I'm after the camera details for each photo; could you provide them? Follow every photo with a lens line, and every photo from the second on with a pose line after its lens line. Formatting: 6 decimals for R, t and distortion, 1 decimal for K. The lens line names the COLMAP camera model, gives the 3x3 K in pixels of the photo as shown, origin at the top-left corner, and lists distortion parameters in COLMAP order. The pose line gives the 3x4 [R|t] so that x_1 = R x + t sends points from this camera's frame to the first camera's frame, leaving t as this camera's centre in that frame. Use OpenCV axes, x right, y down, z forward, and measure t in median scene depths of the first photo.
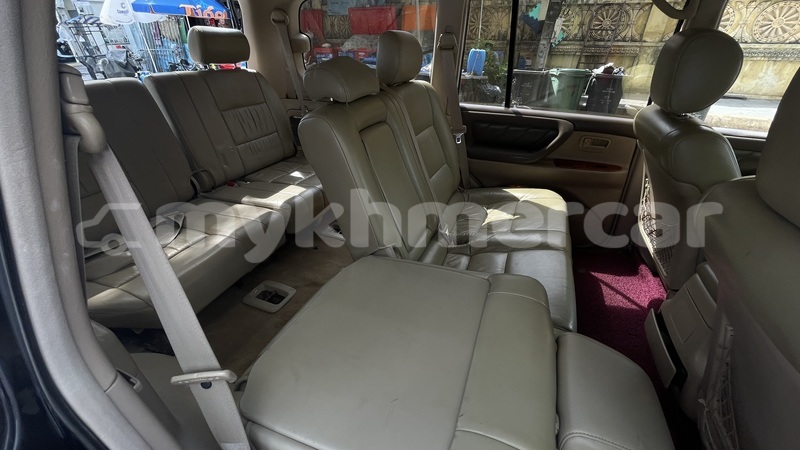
lens RADIAL K [[327.3, 0, 401.4], [0, 327.3, 225.9], [0, 0, 1]] dist [-0.001965, -0.000021]
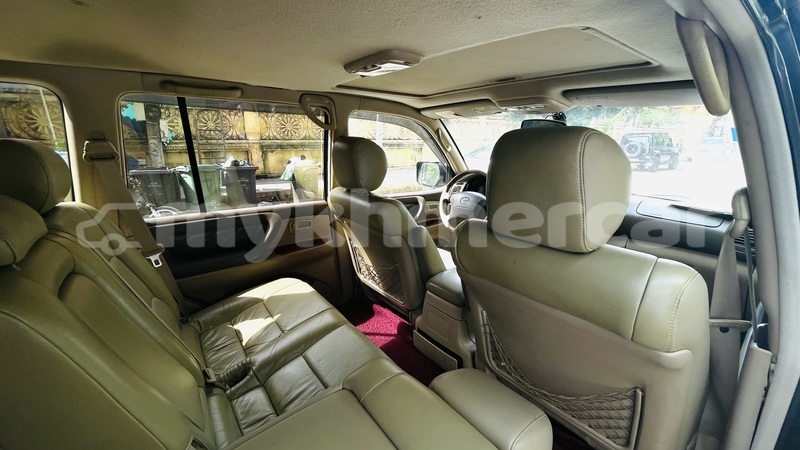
lens RADIAL K [[327.3, 0, 401.0], [0, 327.3, 225.0], [0, 0, 1]] dist [-0.001965, -0.000021]
pose [[0.501374, -0.230411, 0.833988, -0.157636], [0.432828, 0.901407, -0.011169, -0.085166], [-0.749189, 0.366573, 0.551670, 0.112204]]
